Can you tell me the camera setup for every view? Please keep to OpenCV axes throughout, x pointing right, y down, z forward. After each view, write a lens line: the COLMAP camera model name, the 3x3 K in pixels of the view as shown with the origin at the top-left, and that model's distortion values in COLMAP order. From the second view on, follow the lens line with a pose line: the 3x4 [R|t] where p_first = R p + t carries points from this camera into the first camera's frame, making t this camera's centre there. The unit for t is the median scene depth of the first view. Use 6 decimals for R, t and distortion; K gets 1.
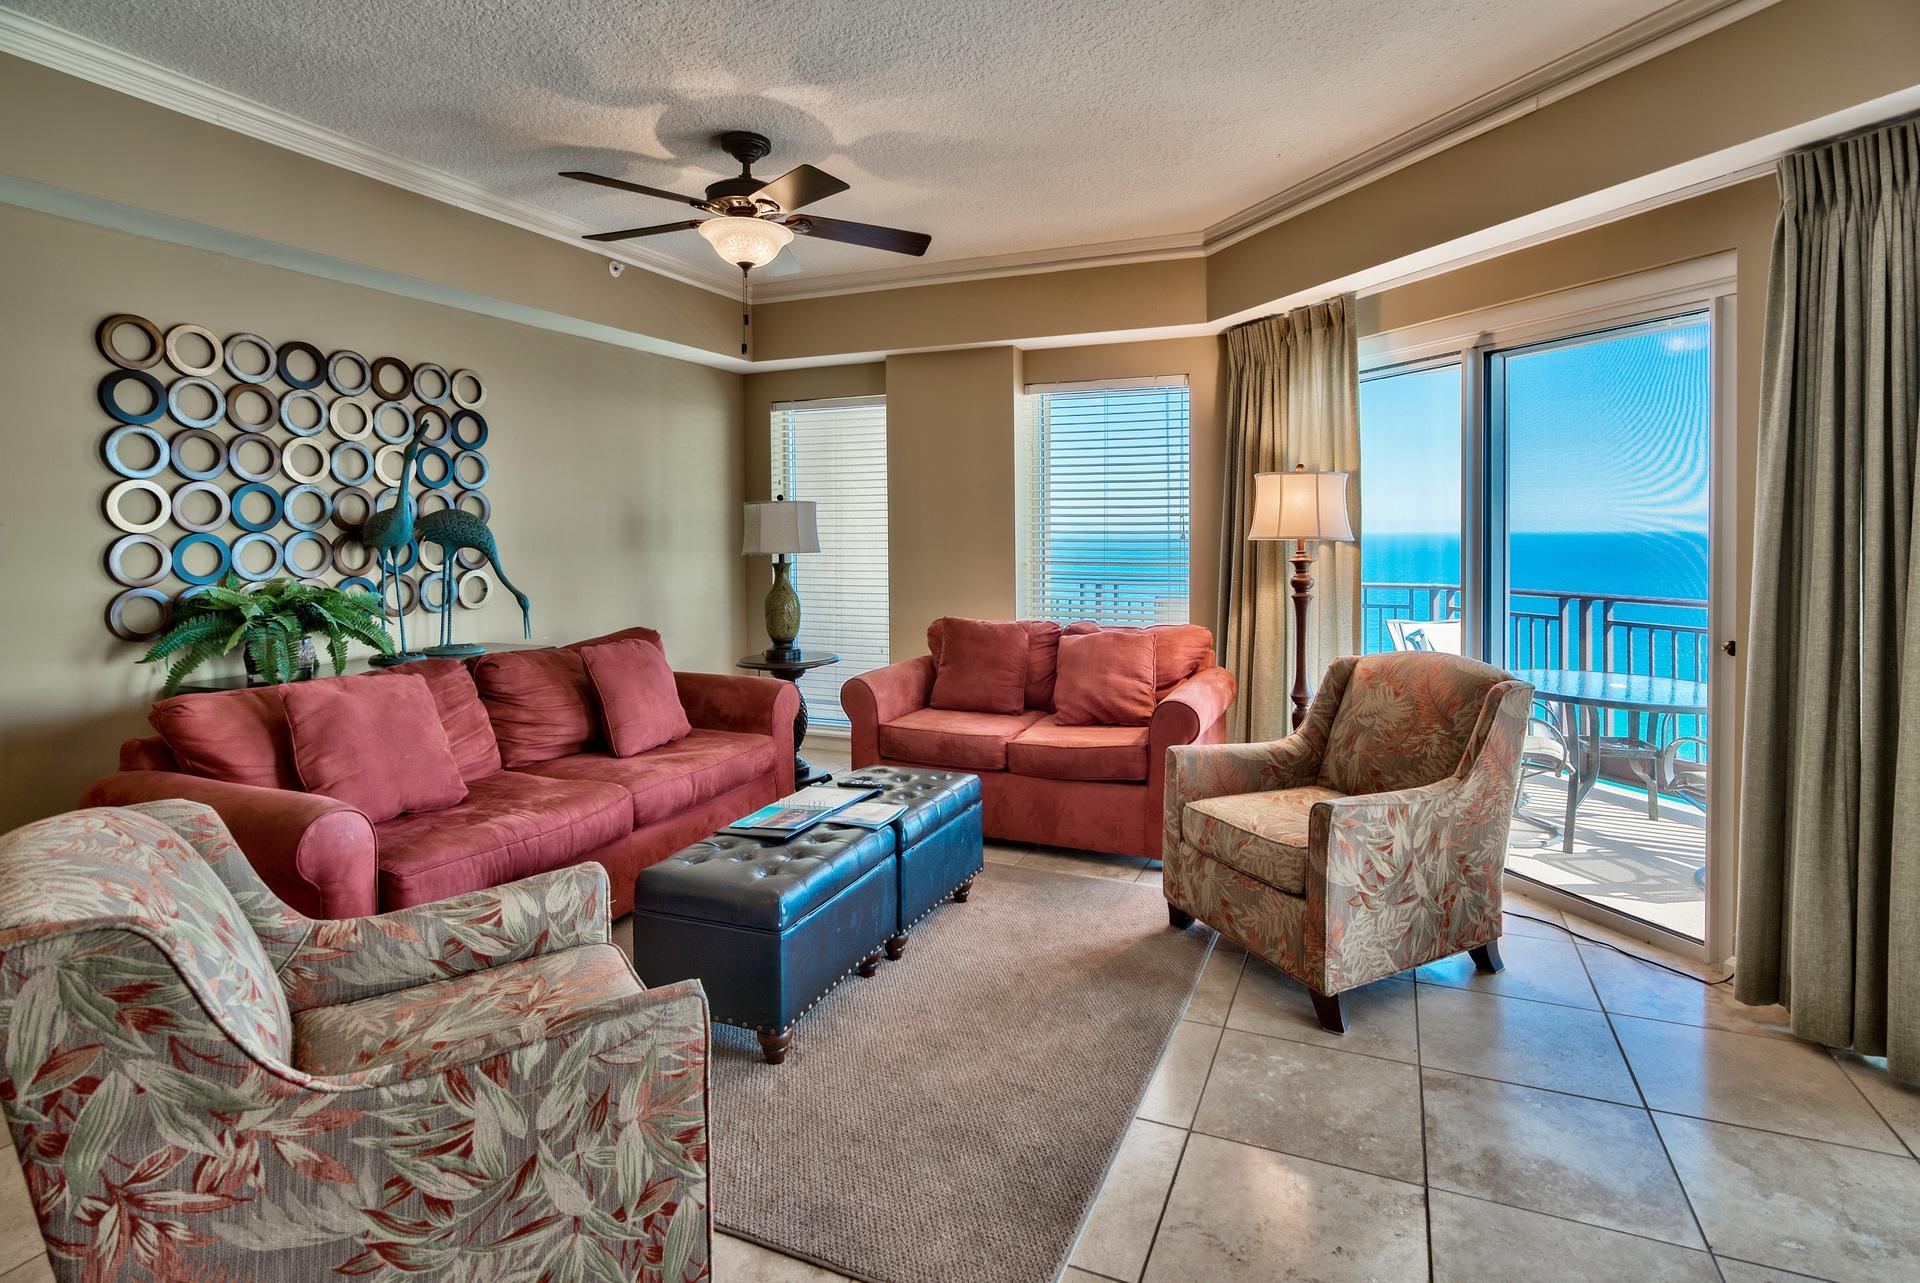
lens RADIAL K [[959.9, 0, 987.2], [0, 959.9, 547.7], [0, 0, 1]] dist [0.011557, -0.006543]
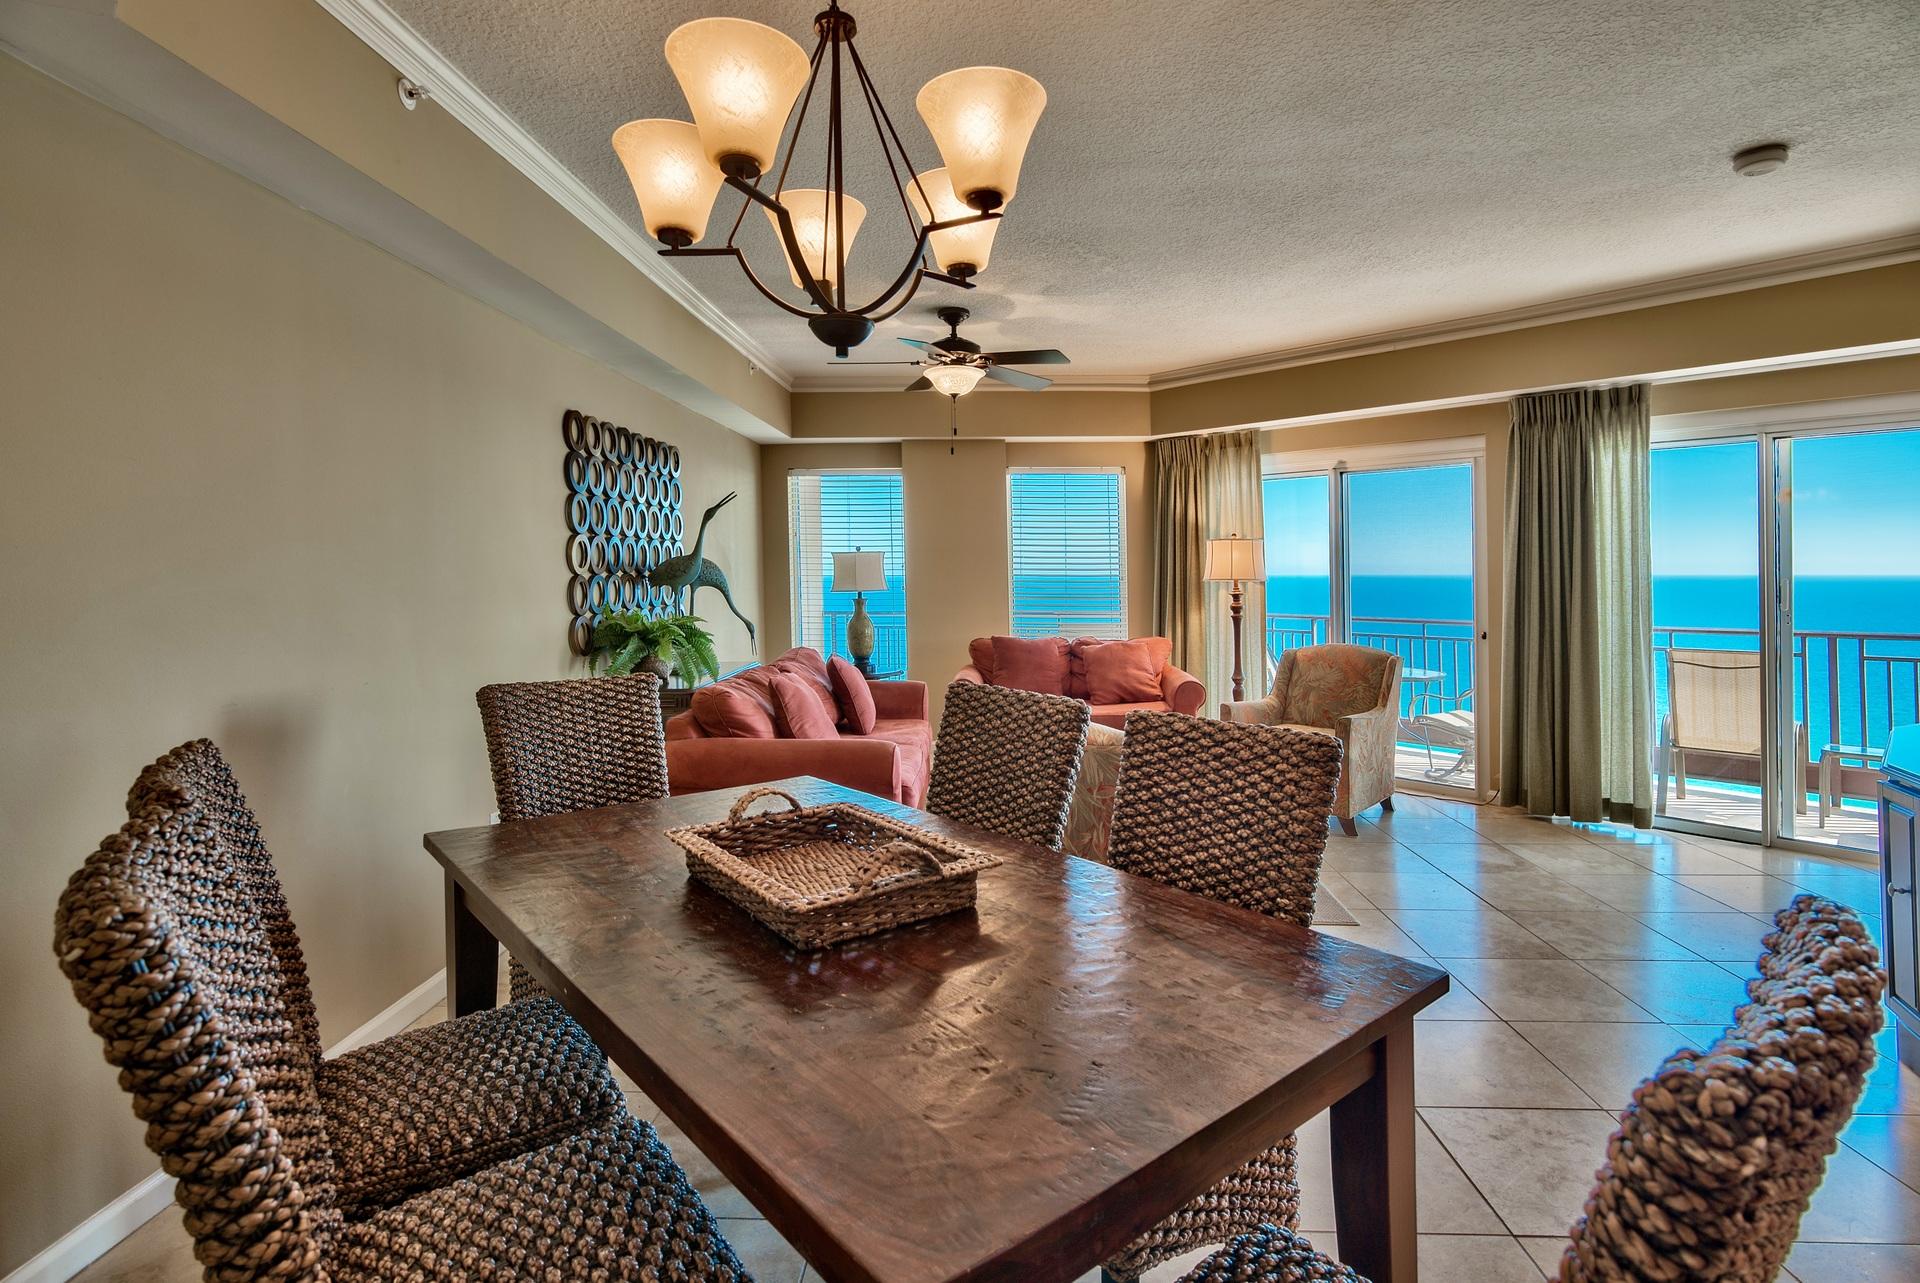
lens RADIAL K [[959.9, 0, 978.9], [0, 959.9, 560.9], [0, 0, 1]] dist [0.011557, -0.006543]
pose [[0.932417, 0.006535, 0.361325, -0.665042], [0.004128, 0.999579, -0.028729, 0.003513], [-0.361360, 0.028279, 0.931997, -0.343034]]
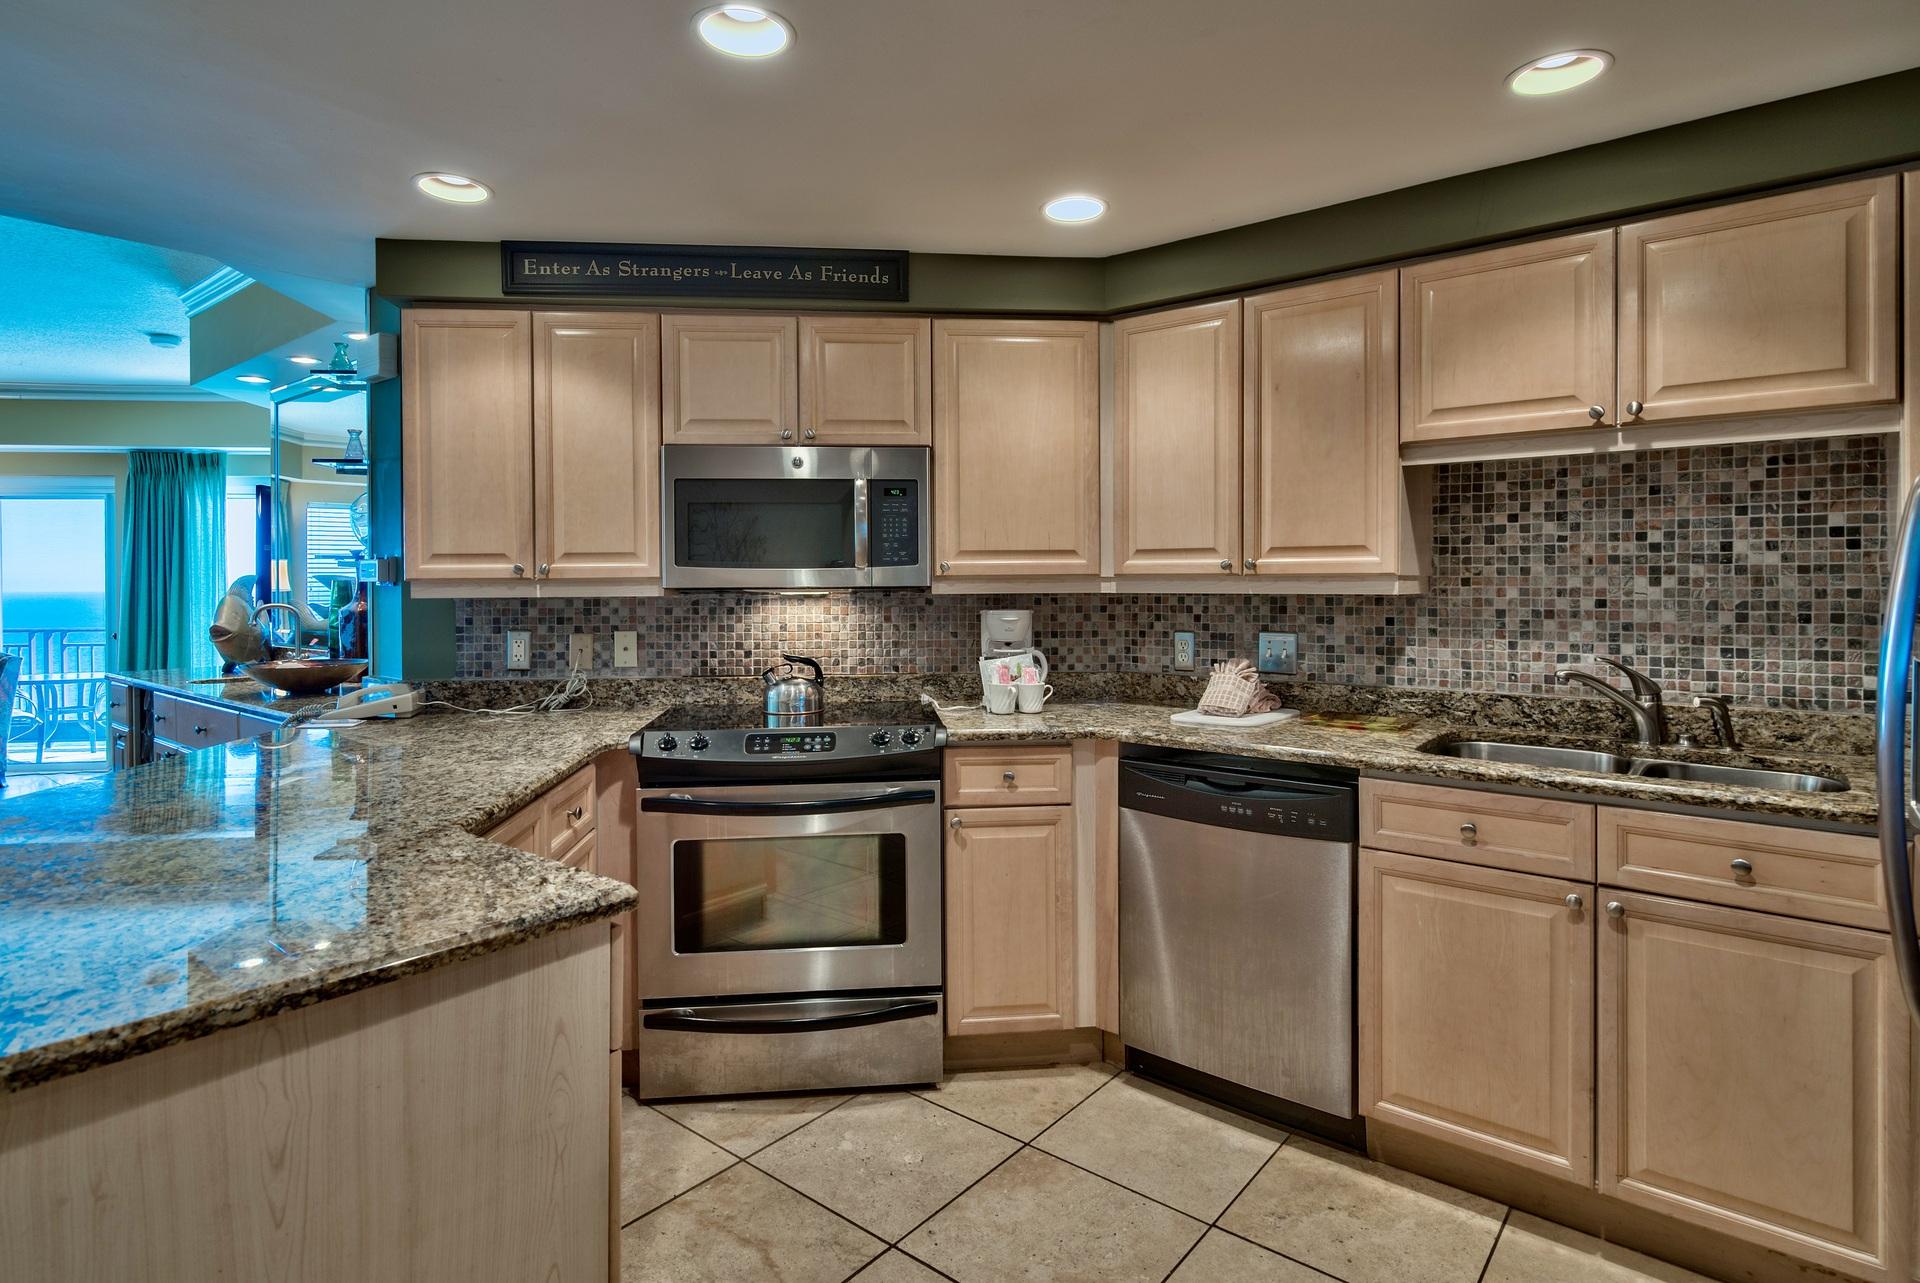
lens RADIAL K [[1027.4, 0, 961.1], [0, 1027.4, 588.8], [0, 0, 1]] dist [0.005801, 0.000096]
pose [[0.288405, -0.000444, 0.957509, -0.835032], [0.019172, 0.999802, -0.005311, 0.027785], [-0.957317, 0.019889, 0.288356, -1.355293]]
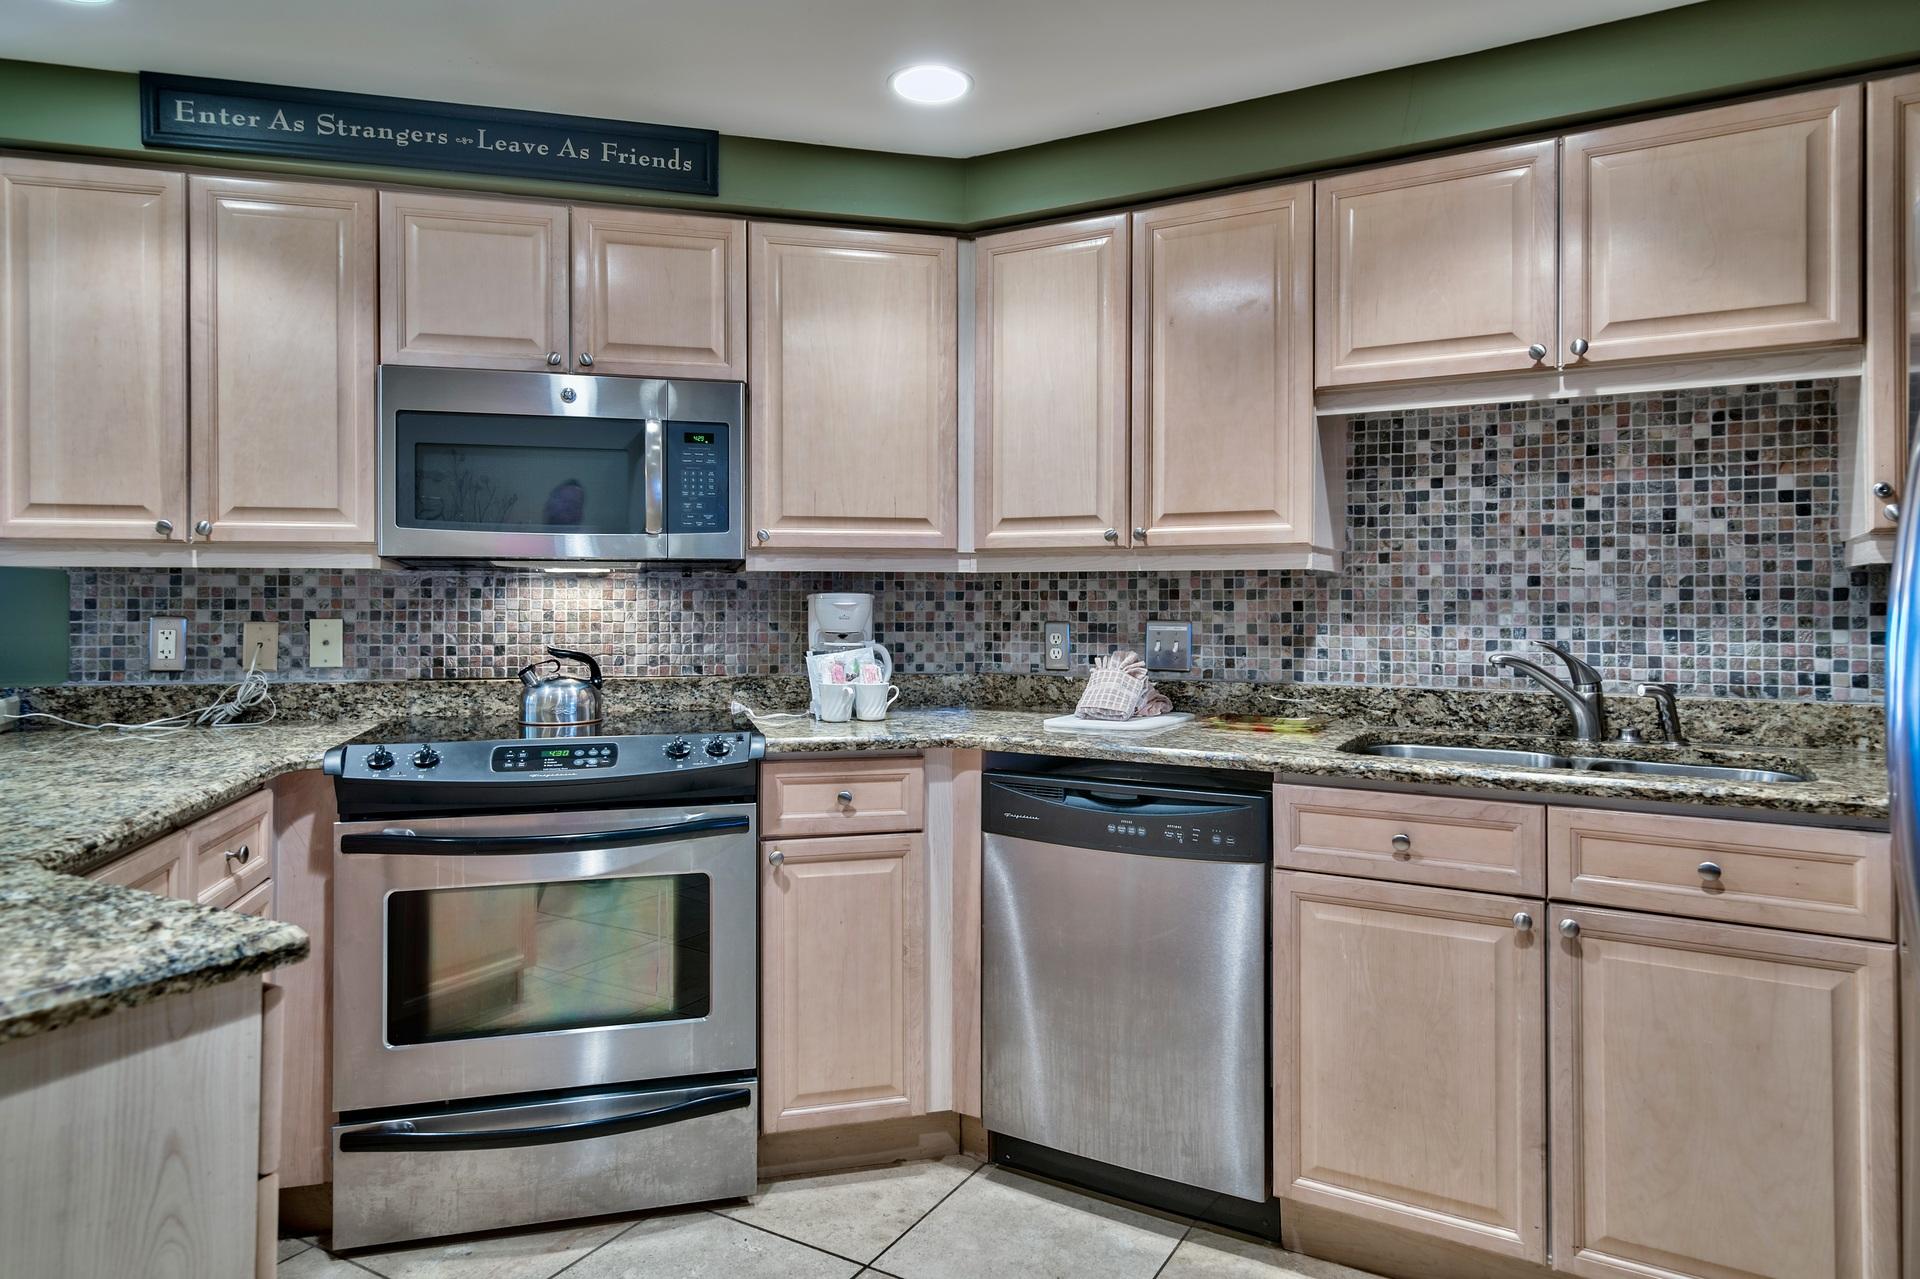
lens RADIAL K [[1204.6, 0, 971.1], [0, 1204.6, 596.4], [0, 0, 1]] dist [0.019632, -0.000044]
pose [[0.131044, 0.011718, 0.991307, -0.788597], [0.014589, 0.999799, -0.013747, 0.055363], [-0.991269, 0.016264, 0.130847, -1.335431]]
